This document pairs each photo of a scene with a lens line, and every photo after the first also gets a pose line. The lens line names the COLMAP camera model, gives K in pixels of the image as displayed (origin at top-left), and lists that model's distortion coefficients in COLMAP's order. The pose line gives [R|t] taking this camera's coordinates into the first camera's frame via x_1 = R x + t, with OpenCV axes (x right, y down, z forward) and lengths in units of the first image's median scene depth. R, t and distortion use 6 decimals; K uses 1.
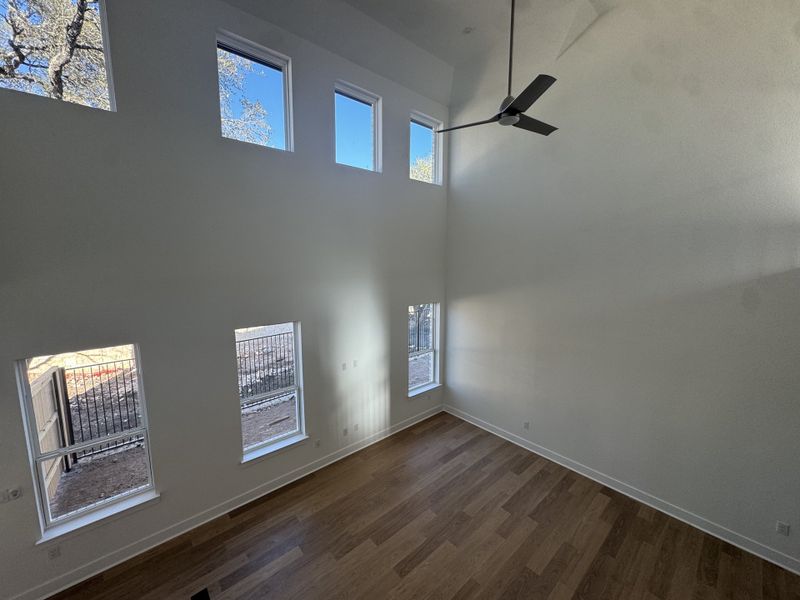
lens RADIAL K [[316.8, 0, 401.3], [0, 316.8, 299.9], [0, 0, 1]] dist [-0.009186, -0.000034]
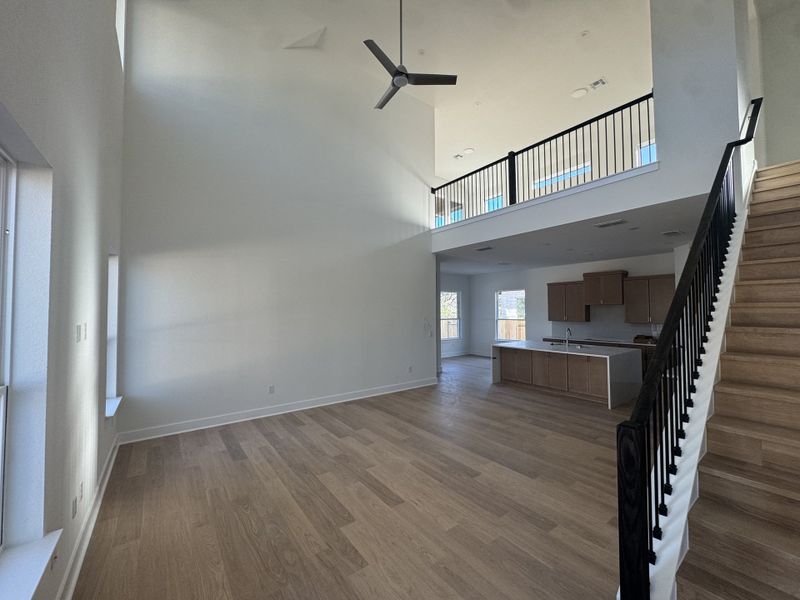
lens RADIAL K [[316.8, 0, 401.6], [0, 316.8, 300.8], [0, 0, 1]] dist [-0.009186, -0.000034]
pose [[0.074568, 0.030044, 0.996763, -0.605169], [0.130522, 0.990653, -0.039624, 0.263333], [-0.988637, 0.133054, 0.069949, 0.609233]]
